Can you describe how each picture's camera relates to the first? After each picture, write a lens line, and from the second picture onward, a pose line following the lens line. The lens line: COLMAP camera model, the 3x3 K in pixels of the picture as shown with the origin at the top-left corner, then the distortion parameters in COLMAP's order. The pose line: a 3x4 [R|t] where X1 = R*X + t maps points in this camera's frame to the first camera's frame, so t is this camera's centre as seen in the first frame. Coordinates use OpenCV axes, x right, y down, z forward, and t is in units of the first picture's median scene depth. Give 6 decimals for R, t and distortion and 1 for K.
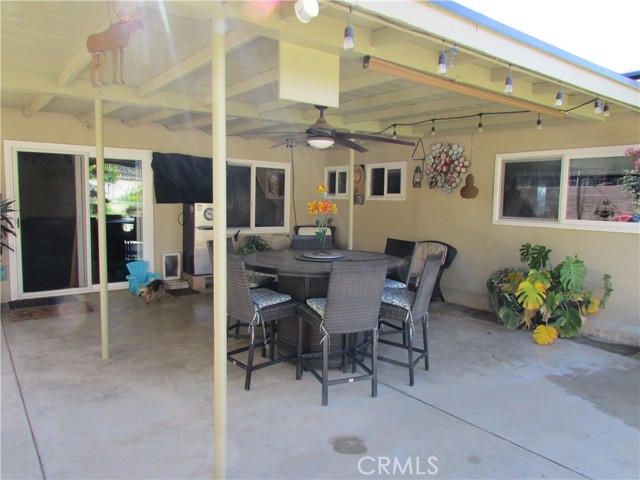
lens RADIAL K [[467.5, 0, 317.7], [0, 467.5, 239.6], [0, 0, 1]] dist [-0.013692, 0.010388]
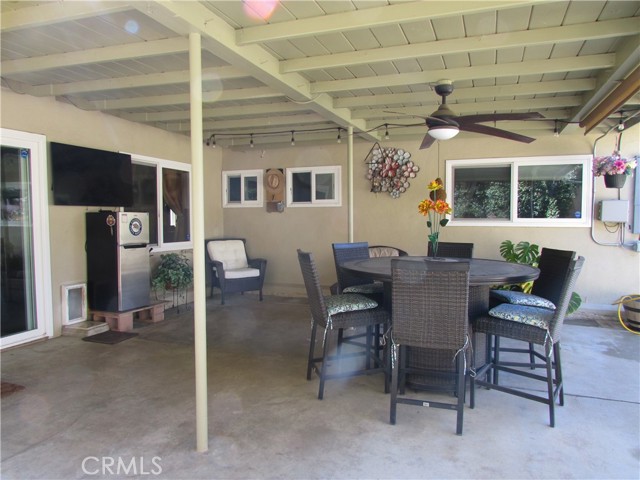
lens RADIAL K [[467.5, 0, 319.1], [0, 467.5, 239.2], [0, 0, 1]] dist [-0.013692, 0.010388]
pose [[0.849517, -0.046649, 0.525494, -0.407709], [0.064299, 0.997812, -0.015369, -0.005288], [-0.523627, 0.046845, 0.850658, 0.238418]]
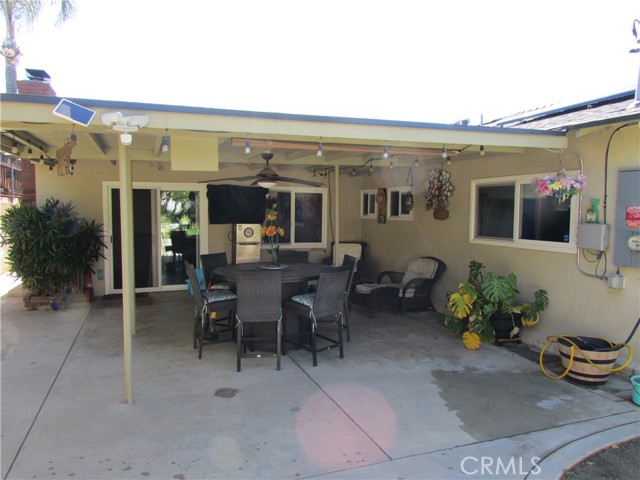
lens RADIAL K [[467.5, 0, 318.0], [0, 467.5, 240.0], [0, 0, 1]] dist [-0.013692, 0.010388]
pose [[0.958316, 0.005931, -0.285649, 0.330678], [-0.013274, 0.999629, -0.023778, -0.008079], [0.285402, 0.026578, 0.958039, -0.156266]]
